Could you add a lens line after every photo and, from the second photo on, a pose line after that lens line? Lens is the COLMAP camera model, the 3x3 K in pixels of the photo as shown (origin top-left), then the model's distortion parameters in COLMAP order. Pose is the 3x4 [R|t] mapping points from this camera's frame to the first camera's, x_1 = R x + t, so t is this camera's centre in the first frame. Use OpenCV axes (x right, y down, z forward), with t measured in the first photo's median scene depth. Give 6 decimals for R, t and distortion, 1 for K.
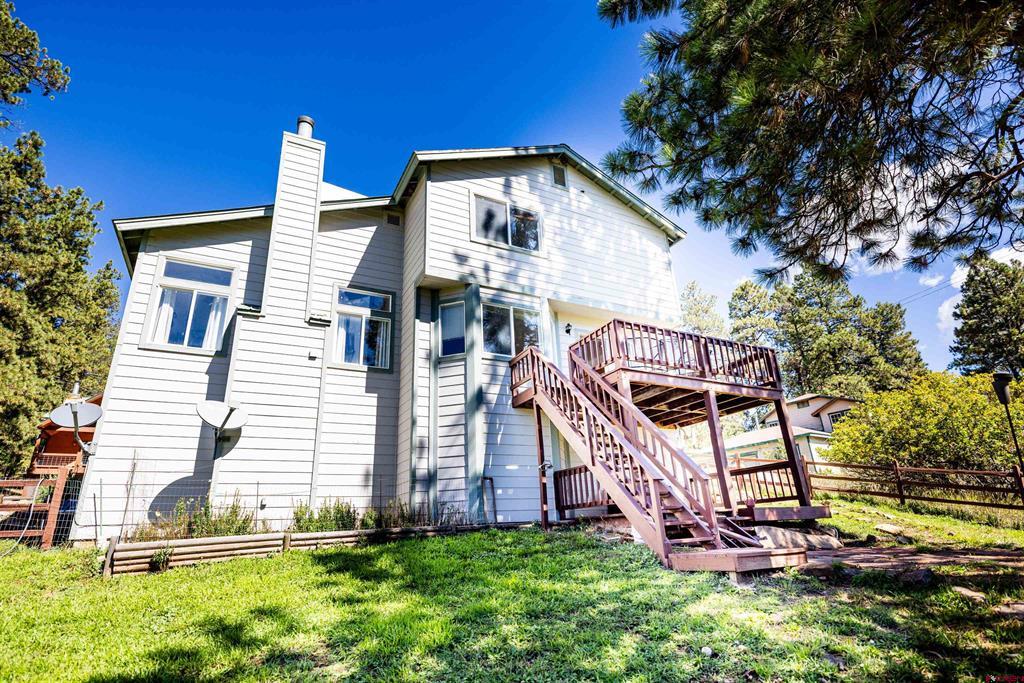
lens RADIAL K [[514.0, 0, 512.2], [0, 514.0, 343.1], [0, 0, 1]] dist [0.001811, 0.000545]
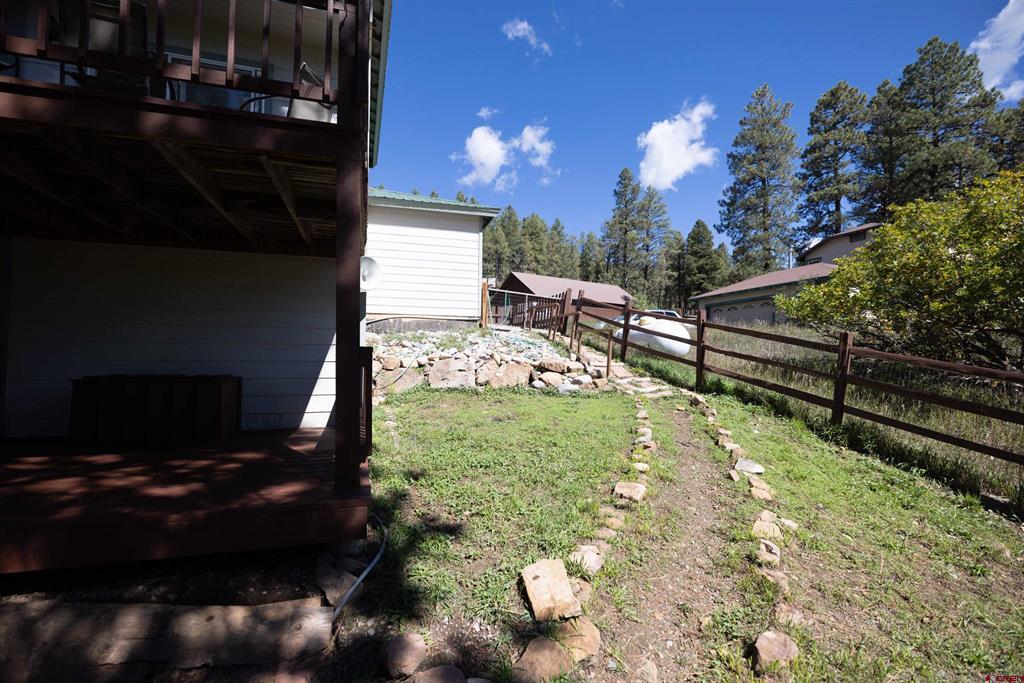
lens RADIAL K [[470.5, 0, 509.8], [0, 470.5, 338.0], [0, 0, 1]] dist [-0.001428, -0.000356]
pose [[0.982374, 0.044054, -0.181659, 0.654783], [0.015100, 0.949951, 0.312032, 0.121490], [0.186313, -0.309276, 0.932543, 0.686706]]
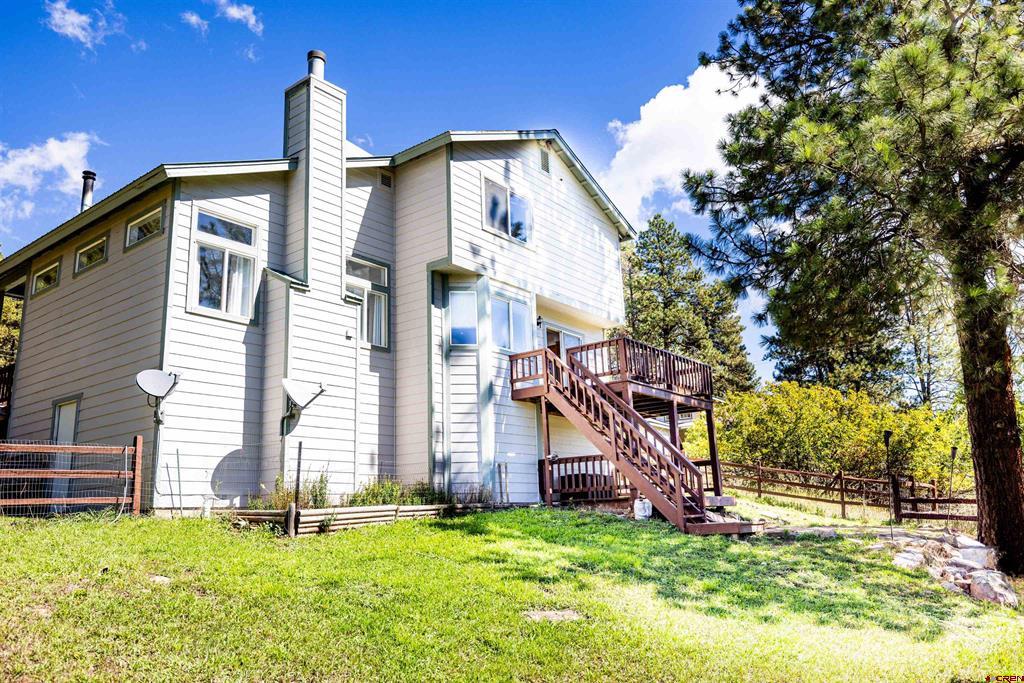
lens RADIAL K [[763.7, 0, 513.3], [0, 763.7, 342.1], [0, 0, 1]] dist [0.008474, 0.008674]
pose [[0.910001, 0.108723, 0.400097, -0.603802], [-0.152942, 0.984975, 0.080201, -0.113261], [-0.385367, -0.134174, 0.912957, -0.410429]]
